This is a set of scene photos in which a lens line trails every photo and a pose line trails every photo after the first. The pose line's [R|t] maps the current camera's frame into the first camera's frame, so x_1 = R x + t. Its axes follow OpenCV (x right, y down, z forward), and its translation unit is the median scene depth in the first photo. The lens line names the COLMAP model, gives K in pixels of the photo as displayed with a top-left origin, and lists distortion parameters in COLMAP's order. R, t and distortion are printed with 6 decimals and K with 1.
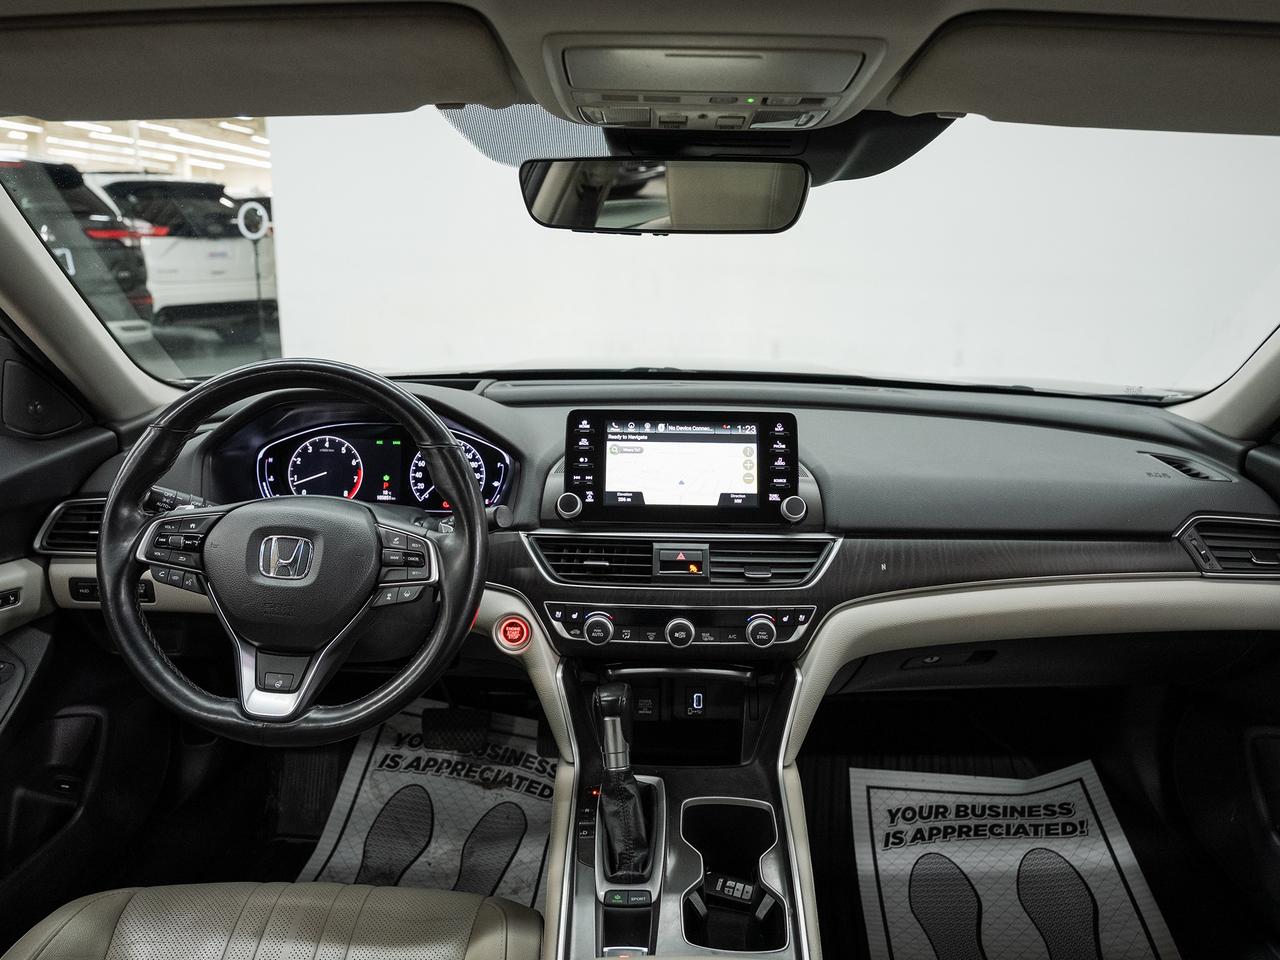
lens RADIAL K [[1093.4, 0, 637.4], [0, 1093.4, 482.5], [0, 0, 1]] dist [-0.044944, 0.027233]
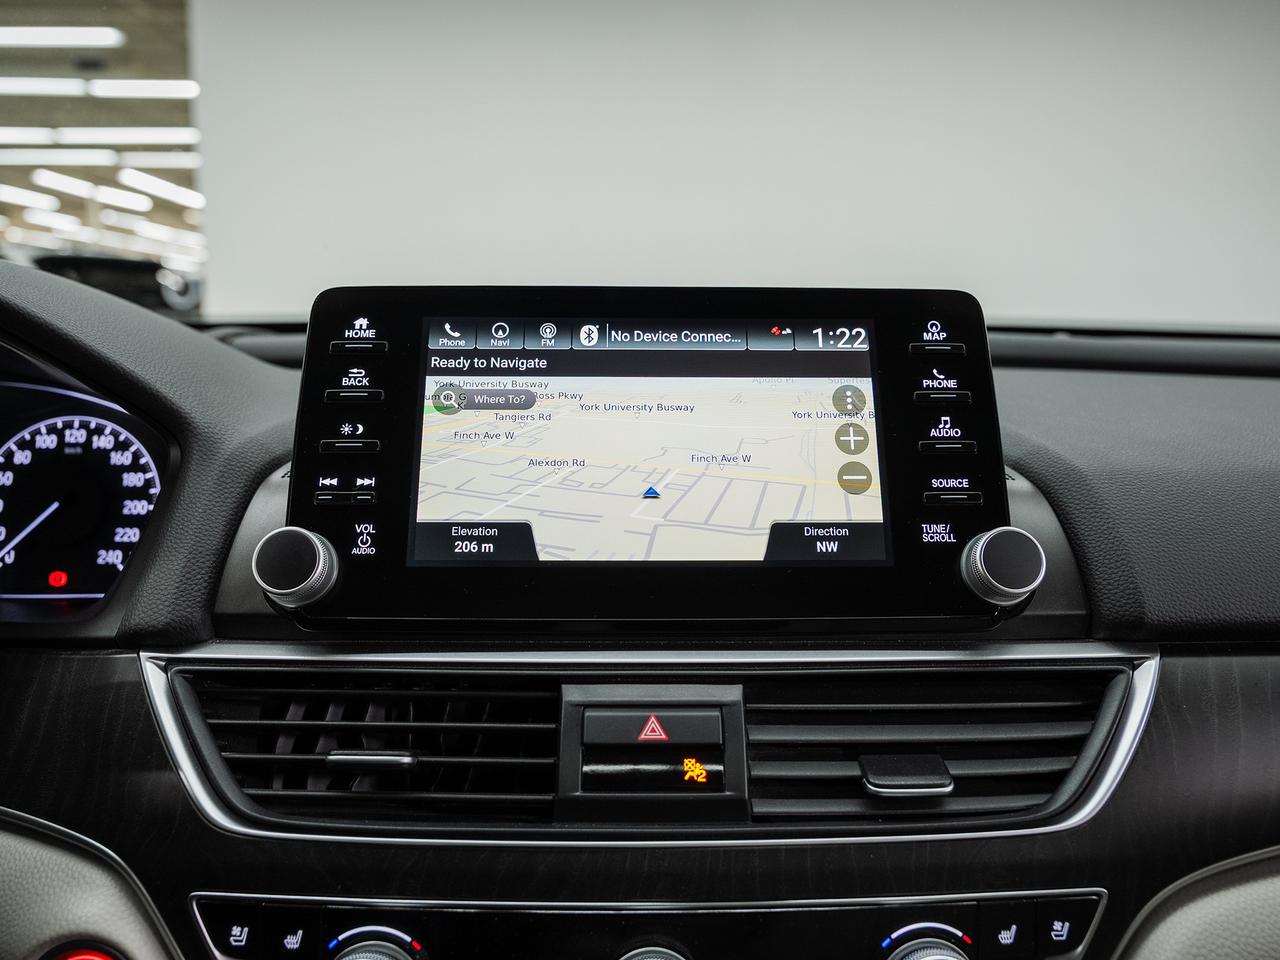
lens RADIAL K [[1093.4, 0, 644.1], [0, 1093.4, 480.9], [0, 0, 1]] dist [-0.044944, 0.027233]
pose [[0.999573, -0.012550, 0.026405, 0.029707], [0.014977, 0.995476, -0.093823, 0.026849], [-0.025108, 0.094178, 0.995239, 0.673358]]
